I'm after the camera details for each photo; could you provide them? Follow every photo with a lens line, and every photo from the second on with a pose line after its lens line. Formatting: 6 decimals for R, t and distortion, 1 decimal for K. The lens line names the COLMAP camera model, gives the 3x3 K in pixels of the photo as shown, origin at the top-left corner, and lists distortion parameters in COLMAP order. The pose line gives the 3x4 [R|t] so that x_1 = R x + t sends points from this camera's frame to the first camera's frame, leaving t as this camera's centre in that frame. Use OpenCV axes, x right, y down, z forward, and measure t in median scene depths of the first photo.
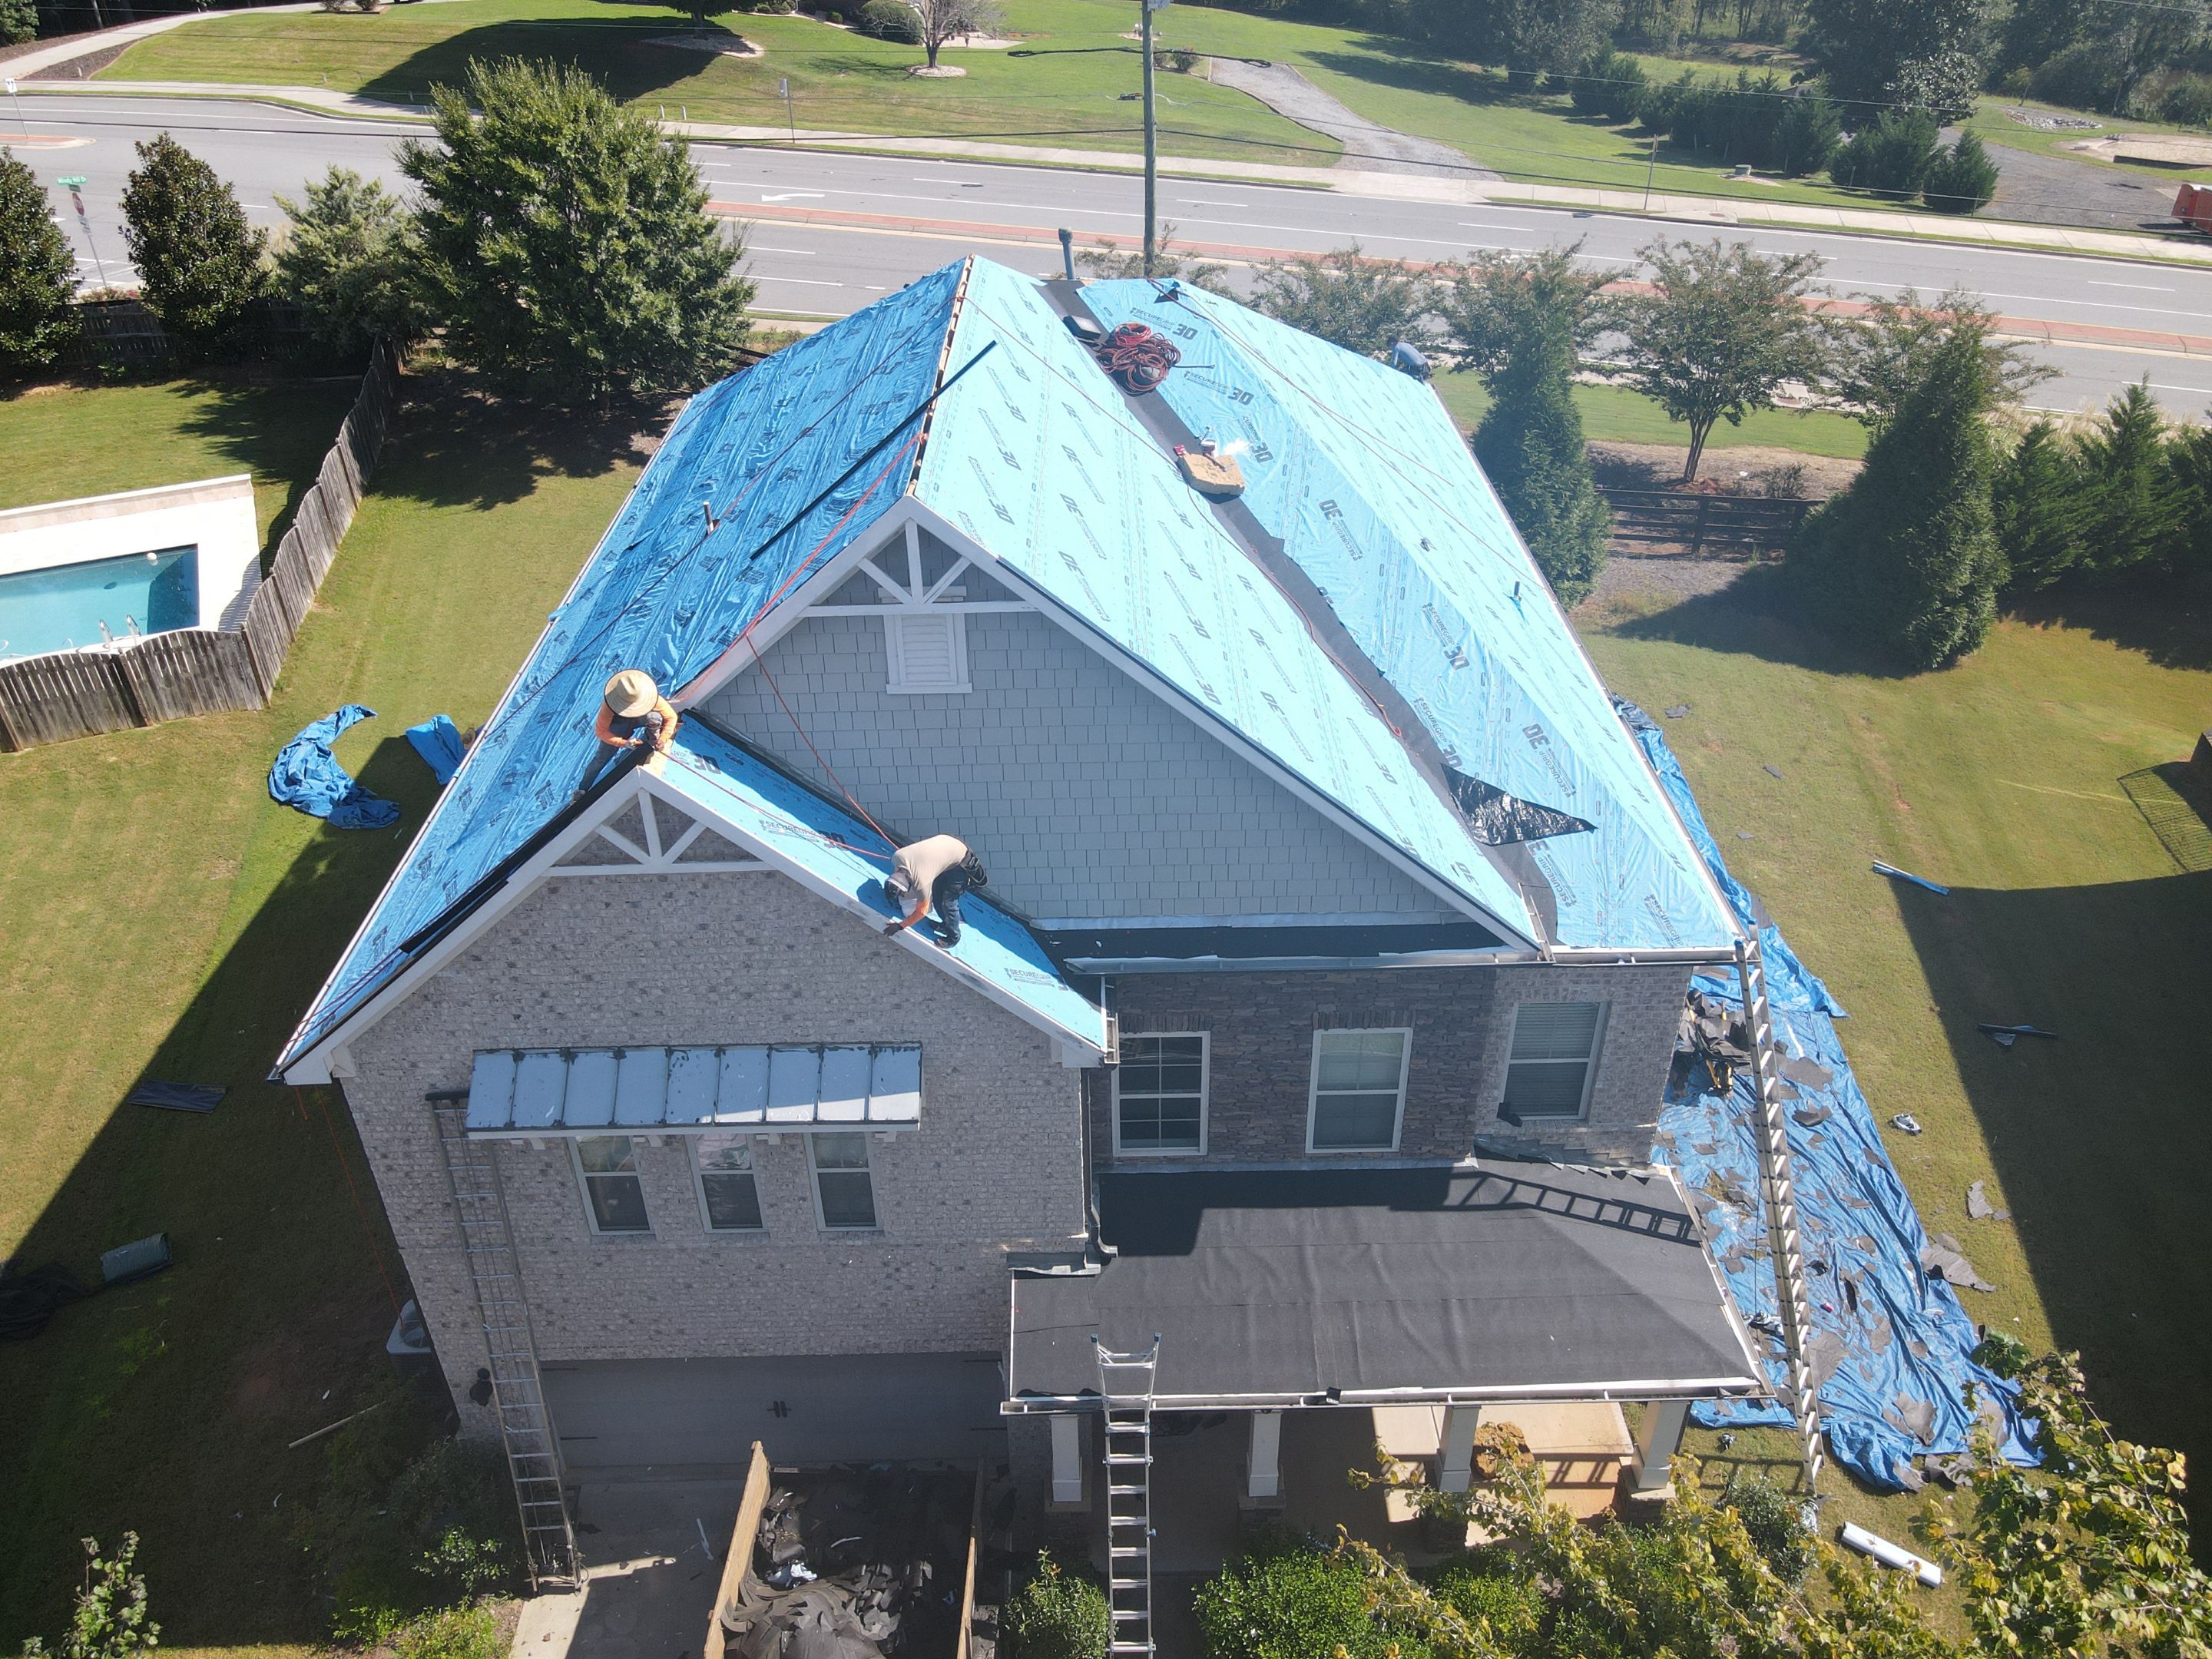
lens RADIAL K [[1620.5, 0, 1117.7], [0, 1620.5, 827.3], [0, 0, 1]] dist [-0.010026, 0.010892]
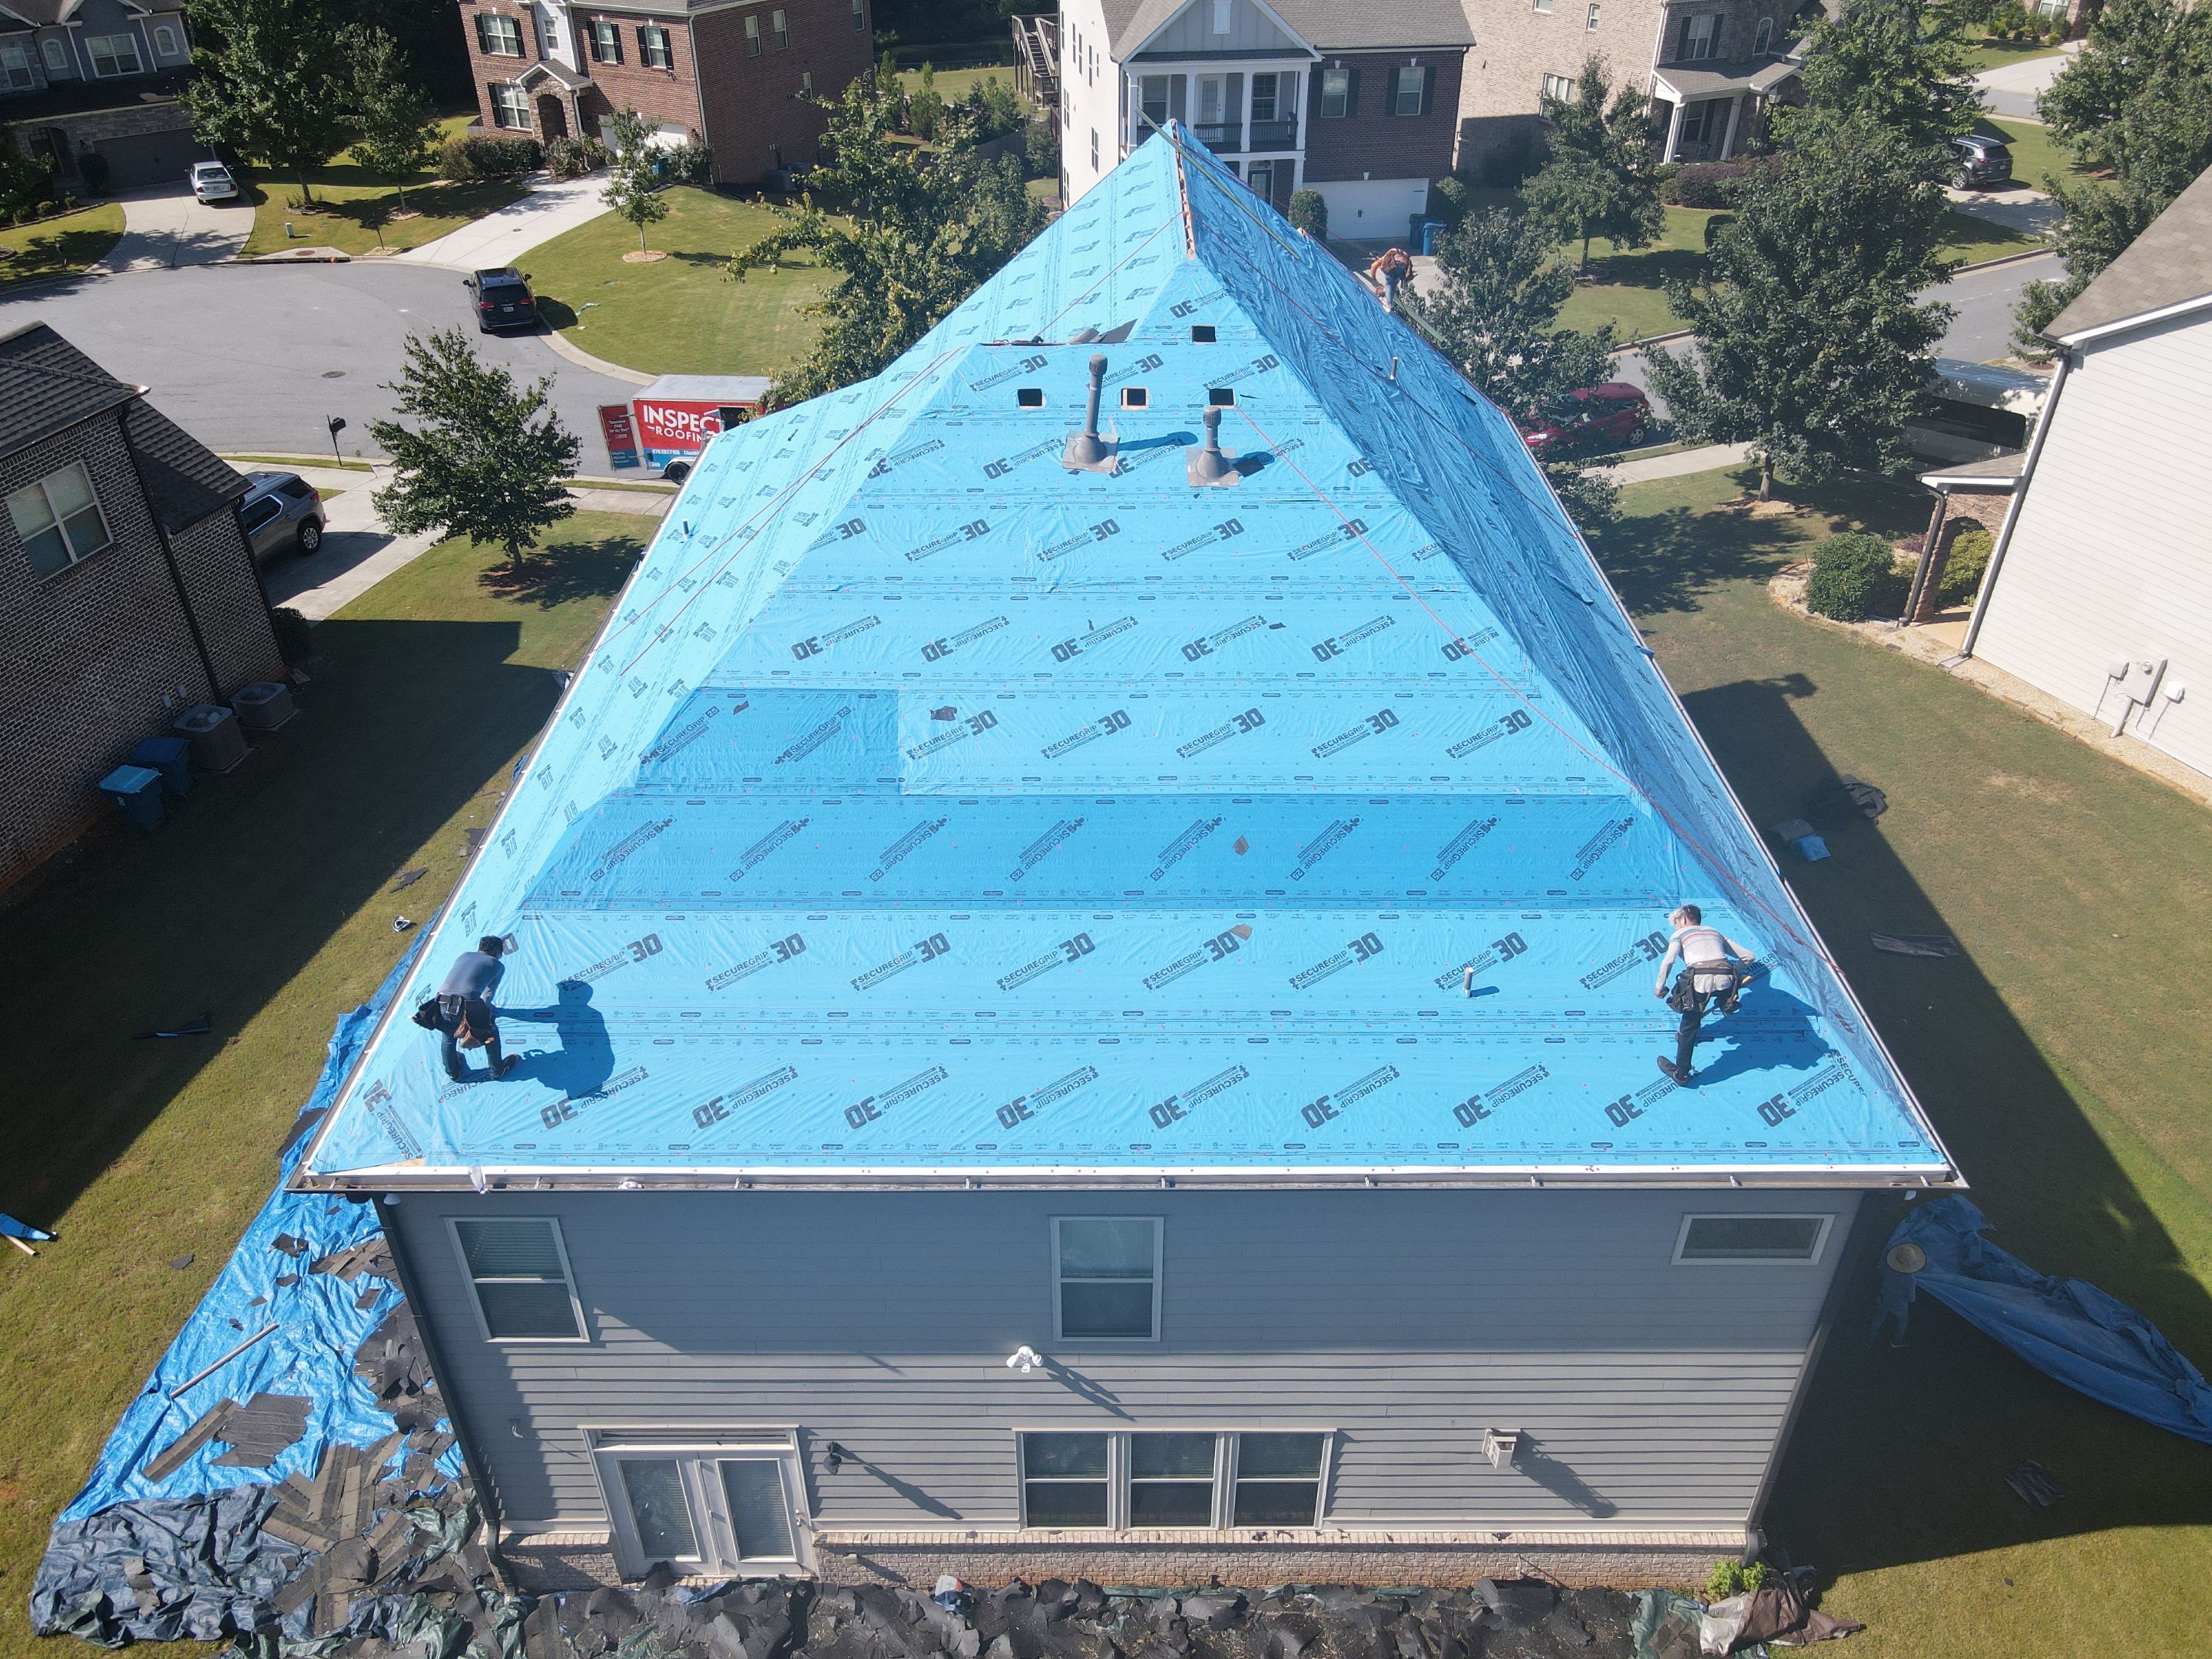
lens RADIAL K [[1620.5, 0, 1105.2], [0, 1620.5, 817.7], [0, 0, 1]] dist [-0.010026, 0.010892]
pose [[-0.999803, -0.000320, 0.019866, -0.052286], [0.018099, 0.397841, 0.917276, -1.019440], [-0.008197, 0.917454, -0.397756, 1.546398]]
